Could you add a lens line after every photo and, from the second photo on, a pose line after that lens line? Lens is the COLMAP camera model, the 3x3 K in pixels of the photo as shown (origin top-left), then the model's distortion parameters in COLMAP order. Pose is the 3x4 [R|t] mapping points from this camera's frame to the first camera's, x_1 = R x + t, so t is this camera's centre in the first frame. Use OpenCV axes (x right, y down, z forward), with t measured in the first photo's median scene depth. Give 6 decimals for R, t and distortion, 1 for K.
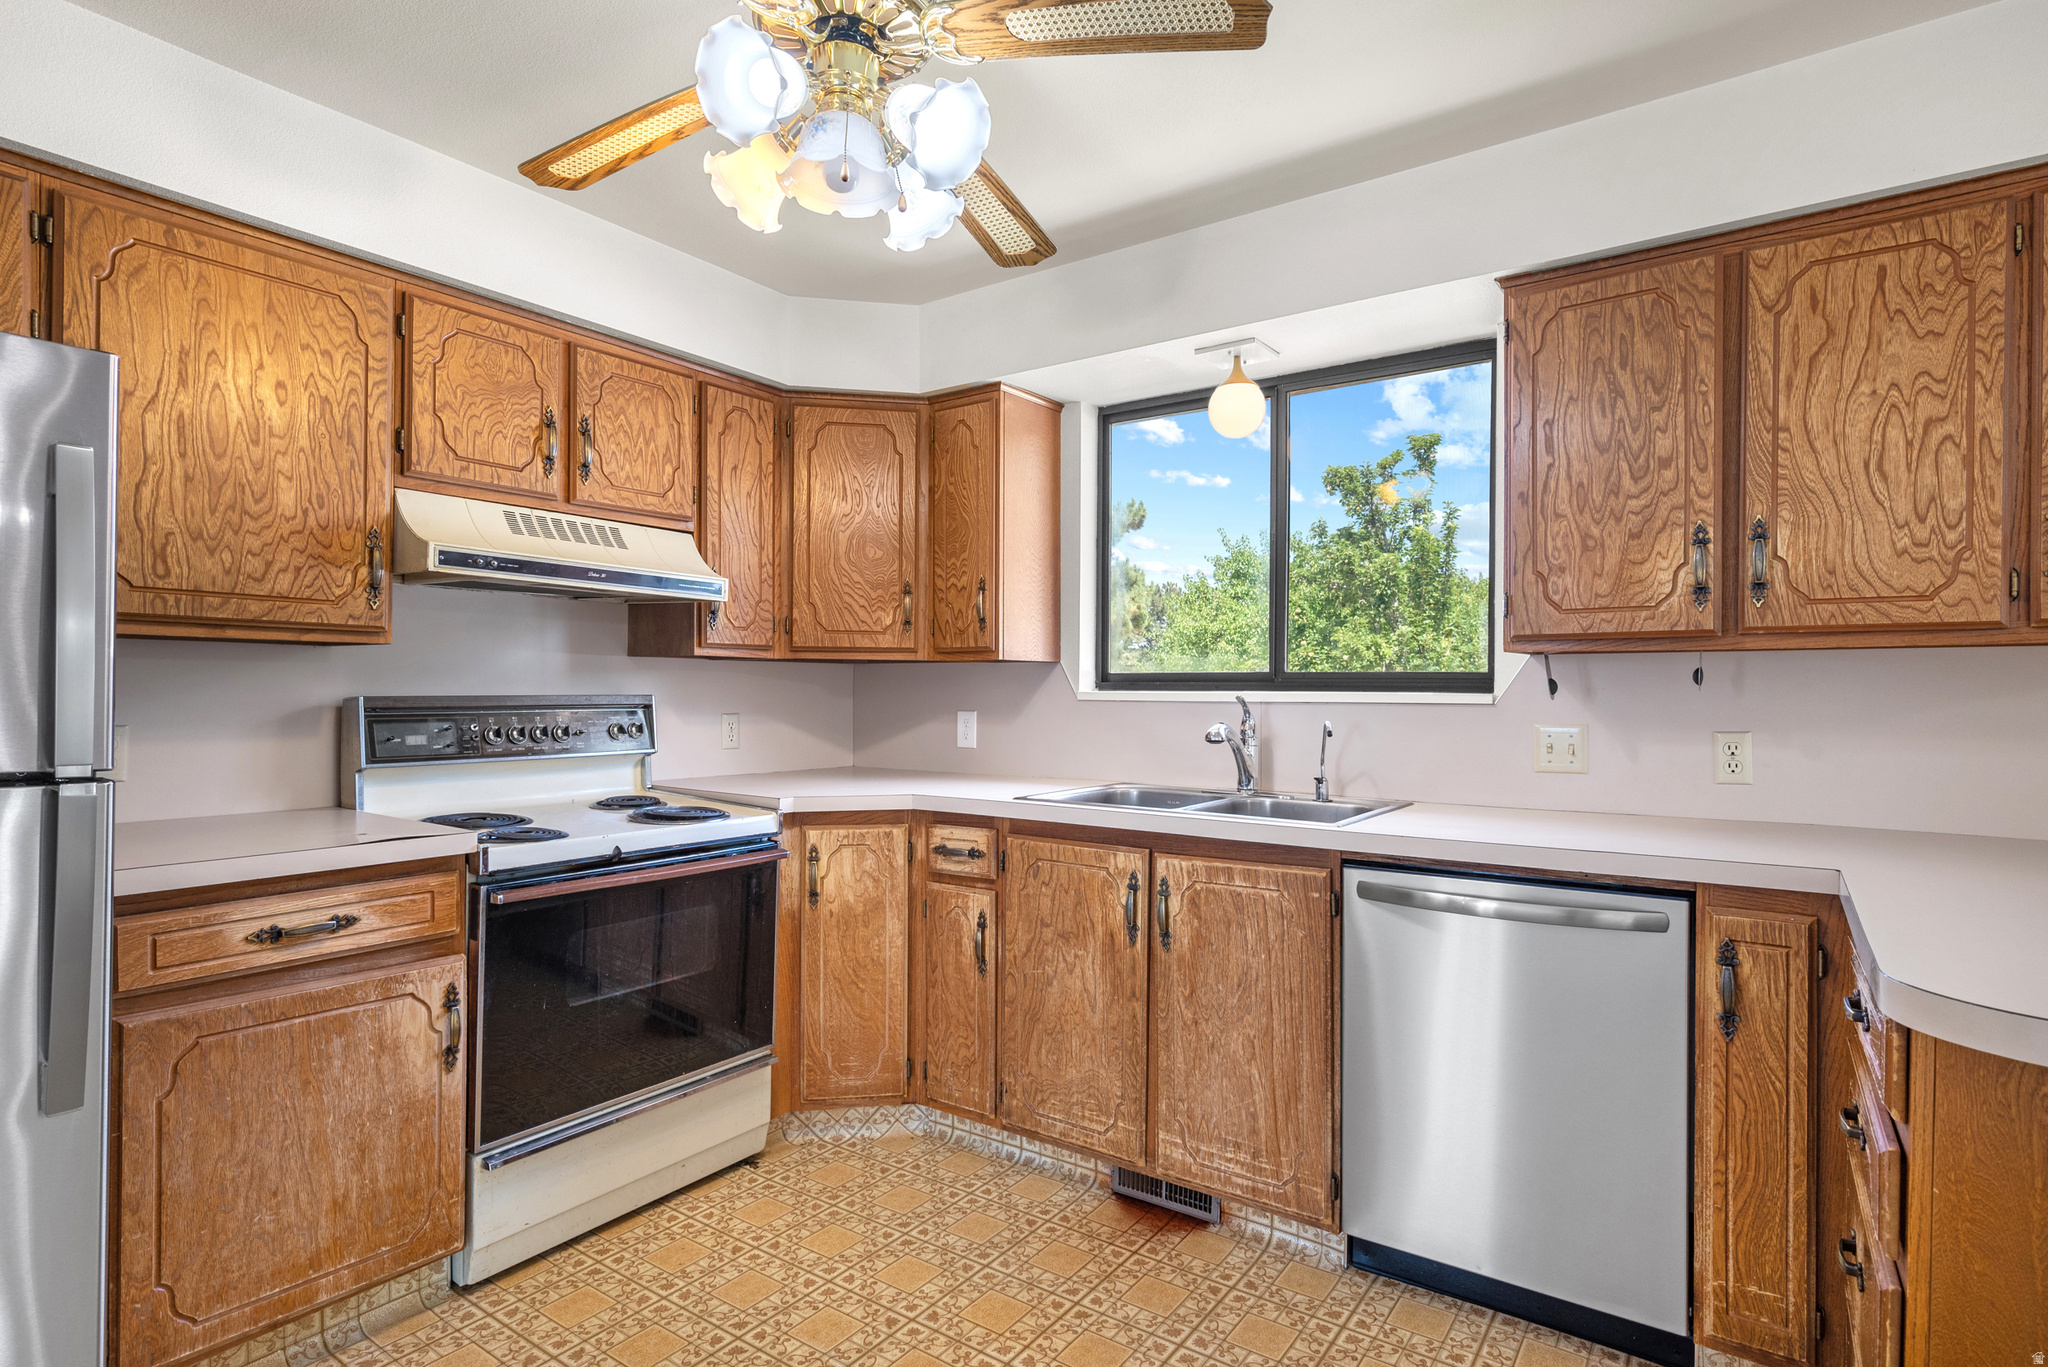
lens RADIAL K [[1047.2, 0, 1027.4], [0, 1047.2, 694.9], [0, 0, 1]] dist [-0.000915, 0.000842]
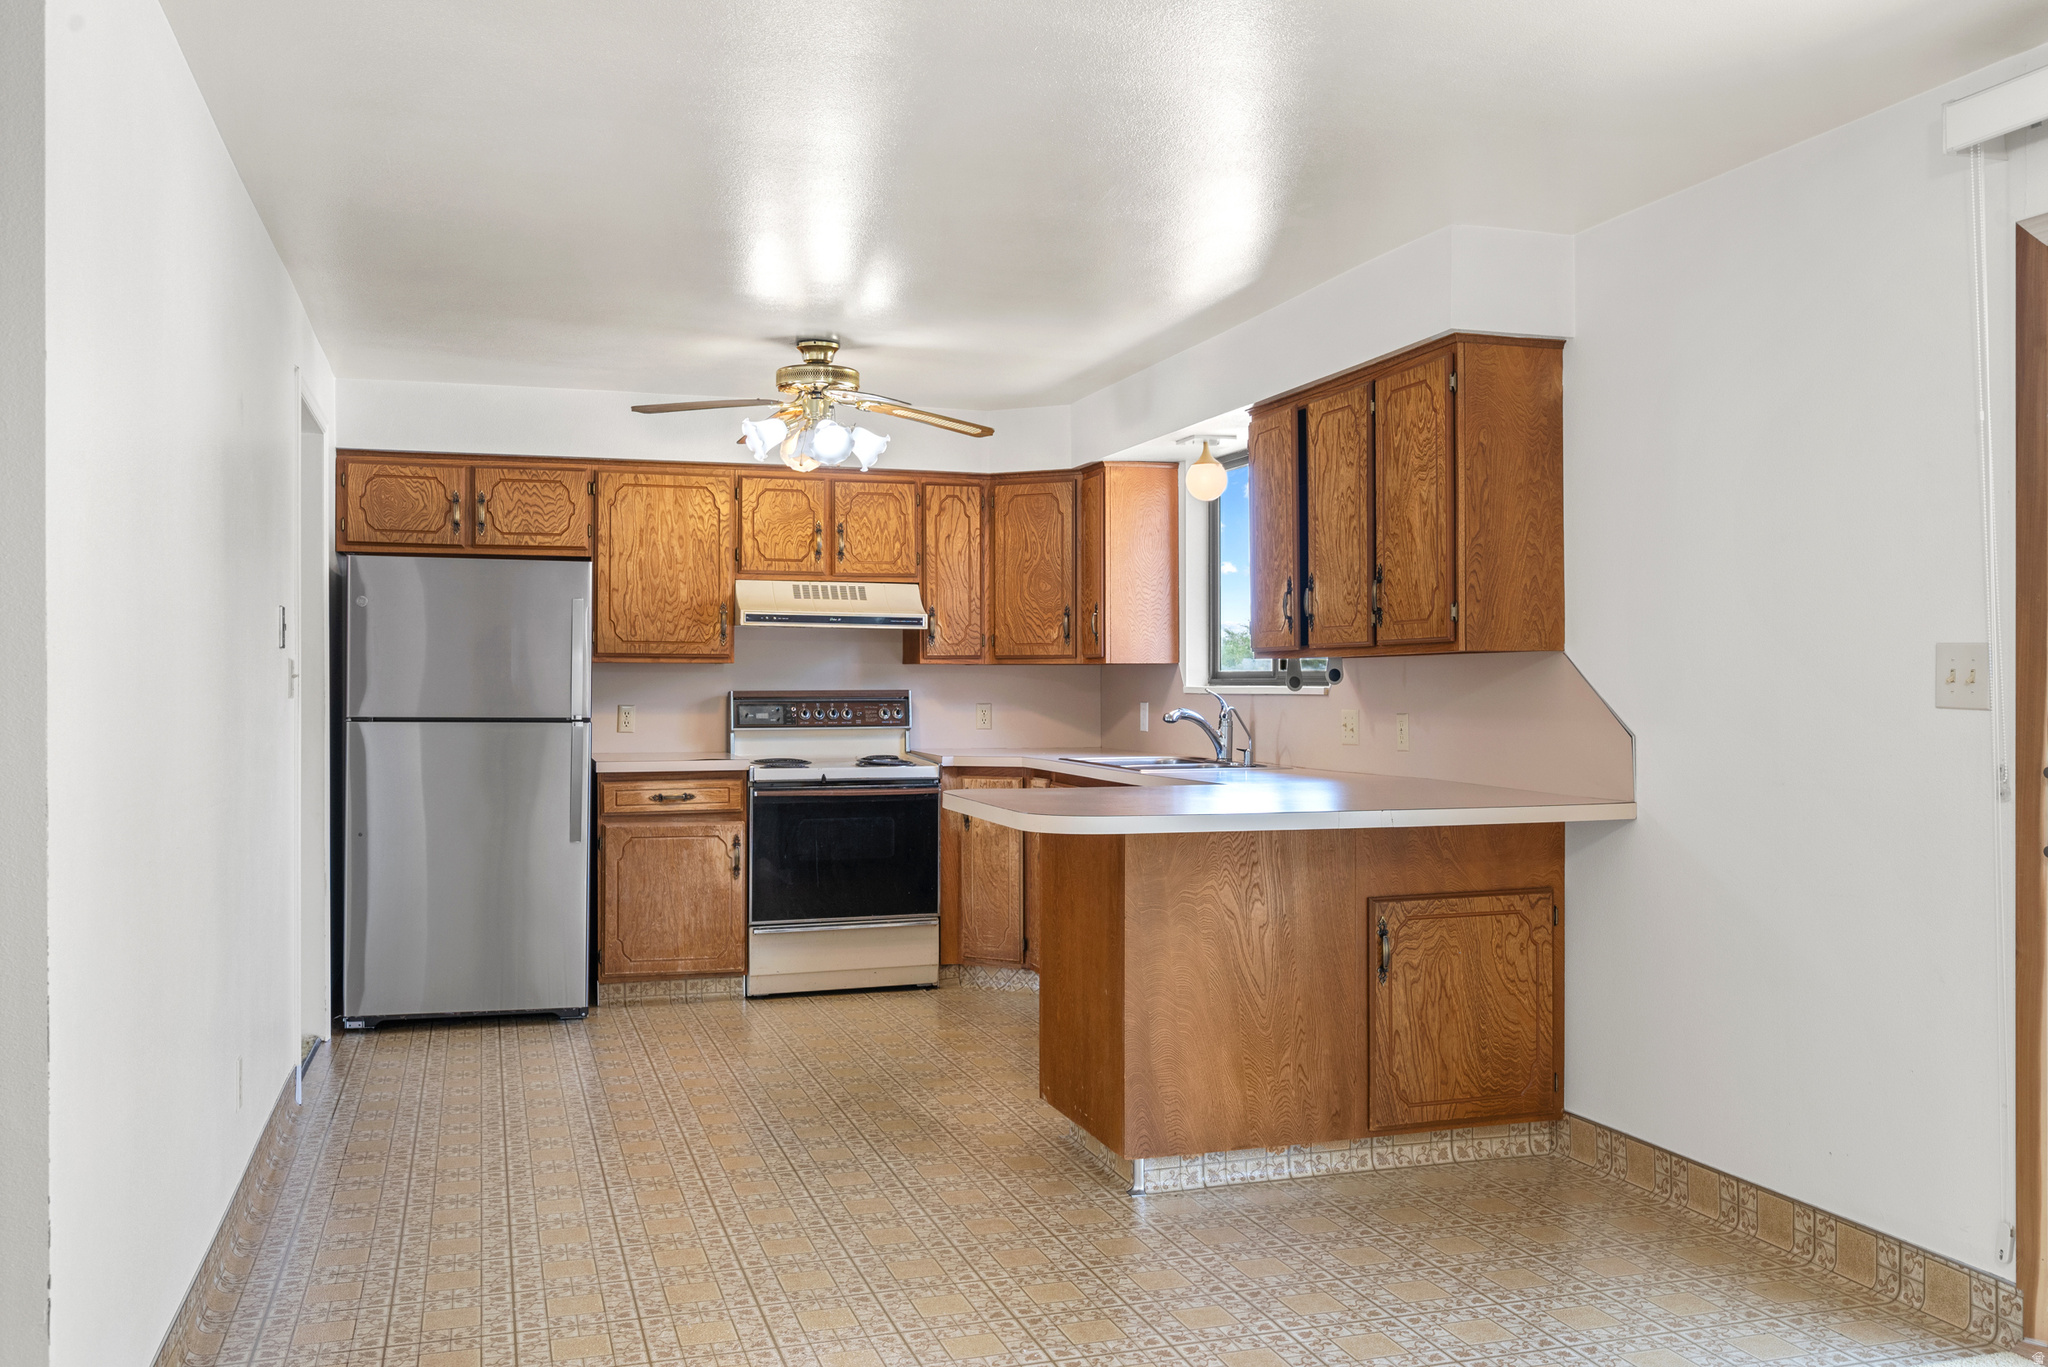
lens RADIAL K [[1736.1, 0, 1022.5], [0, 1736.1, 685.2], [0, 0, 1]] dist [0.000356, -0.006141]
pose [[0.794524, -0.004149, -0.607219, 1.685629], [0.001832, 0.999988, -0.004435, 0.006111], [0.607231, 0.002411, 0.794522, -1.155638]]
